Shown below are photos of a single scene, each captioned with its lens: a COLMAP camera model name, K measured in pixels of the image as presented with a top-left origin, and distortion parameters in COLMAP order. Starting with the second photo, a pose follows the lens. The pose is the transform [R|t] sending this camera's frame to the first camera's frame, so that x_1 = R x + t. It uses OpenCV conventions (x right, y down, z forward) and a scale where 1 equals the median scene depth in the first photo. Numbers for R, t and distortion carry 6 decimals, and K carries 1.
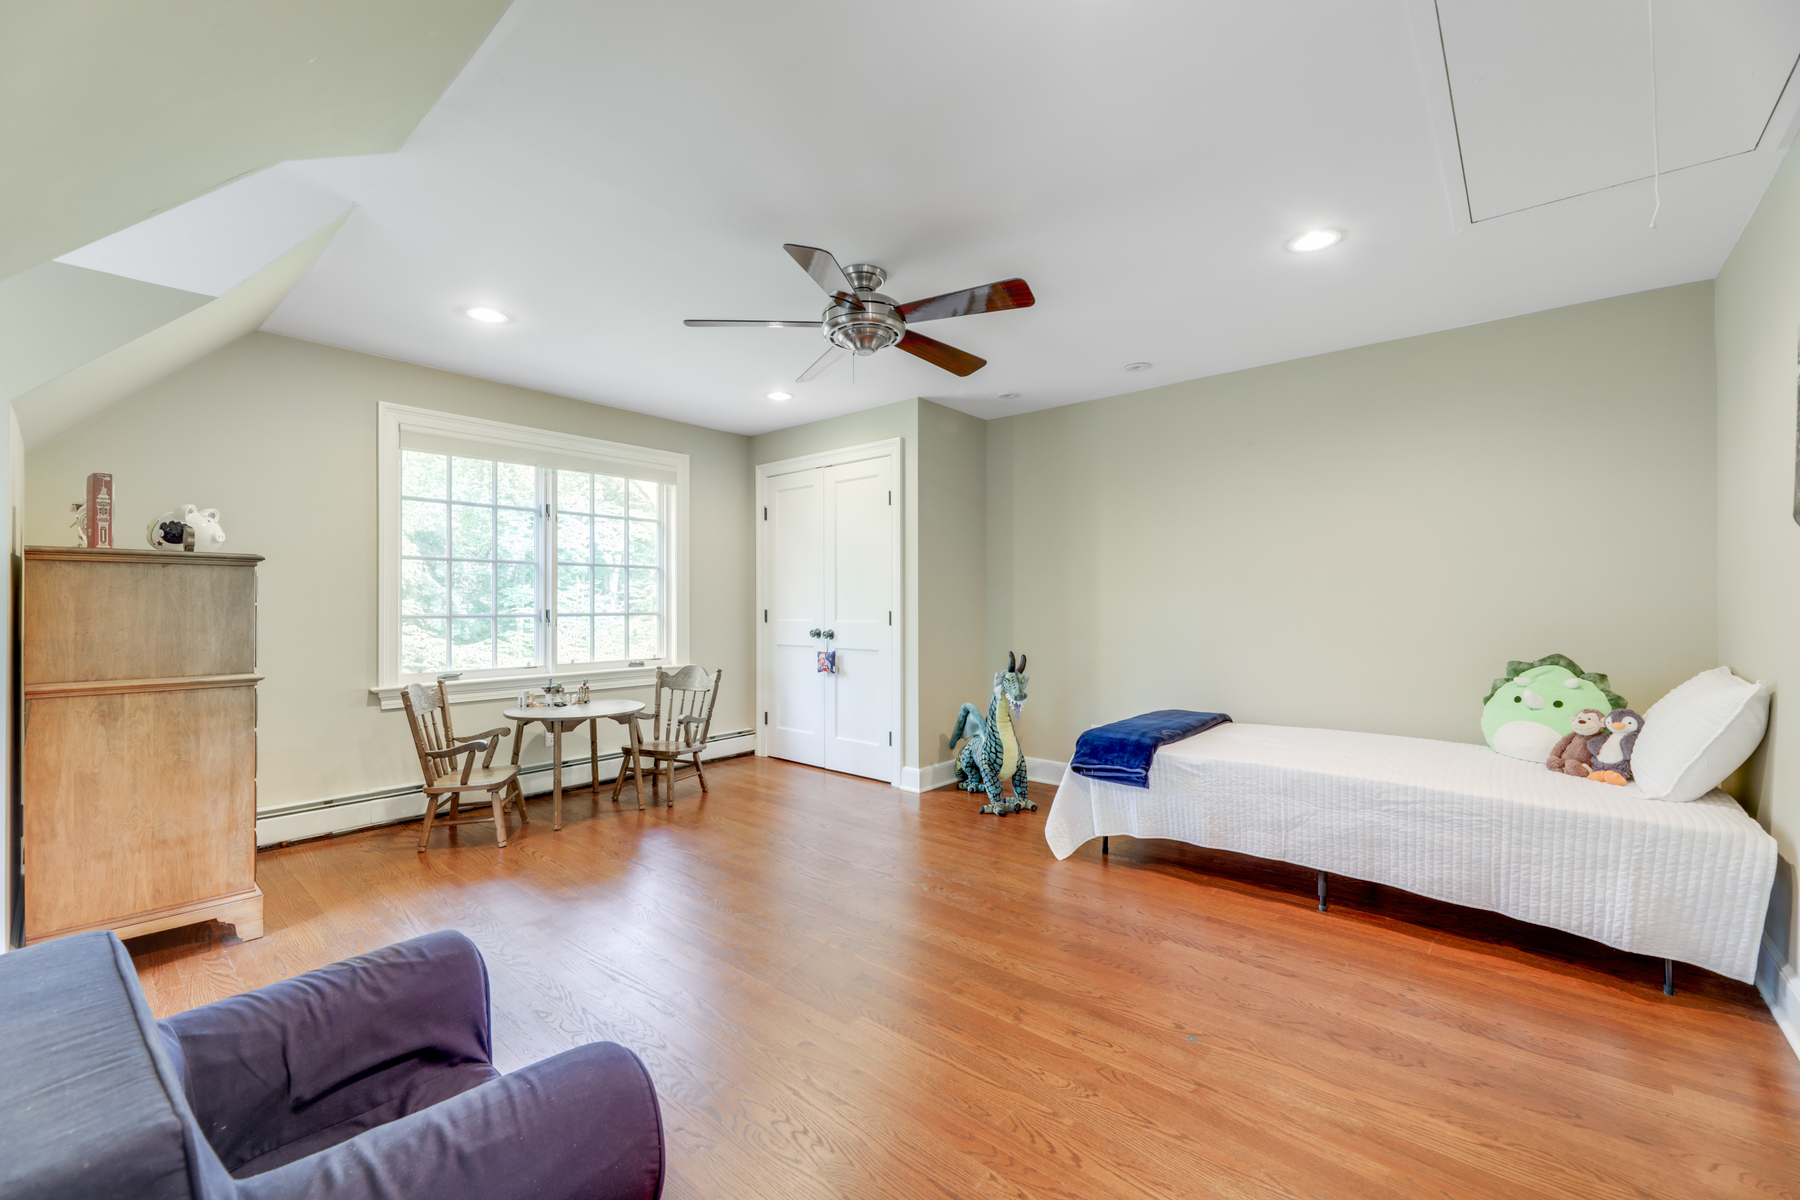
lens RADIAL K [[734.9, 0, 897.1], [0, 734.9, 603.4], [0, 0, 1]] dist [-0.002049, -0.000292]
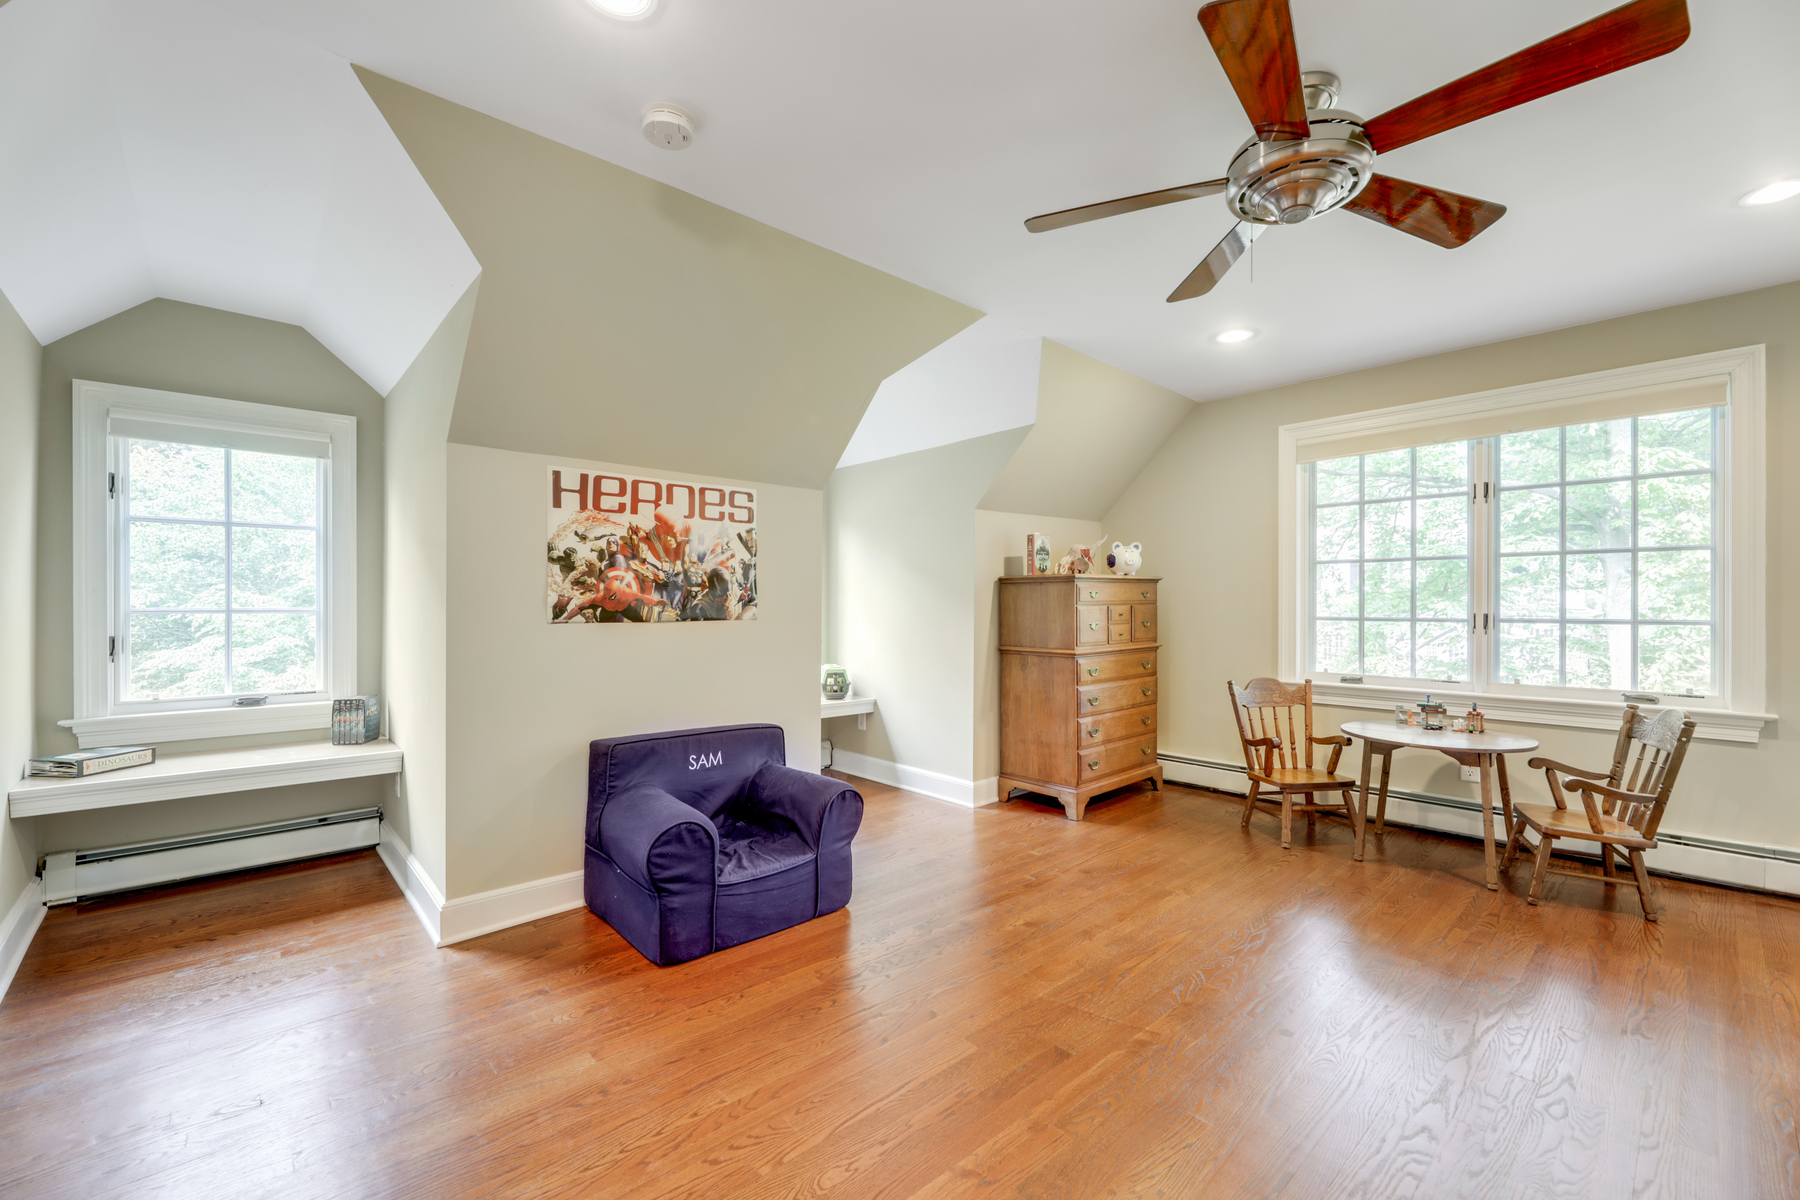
lens RADIAL K [[734.9, 0, 897.1], [0, 734.9, 603.4], [0, 0, 1]] dist [-0.002049, -0.000292]
pose [[-0.120696, -0.002275, -0.992687, 0.494856], [-0.000725, 0.999997, -0.002204, -0.000577], [0.992689, 0.000454, -0.120697, 0.560521]]
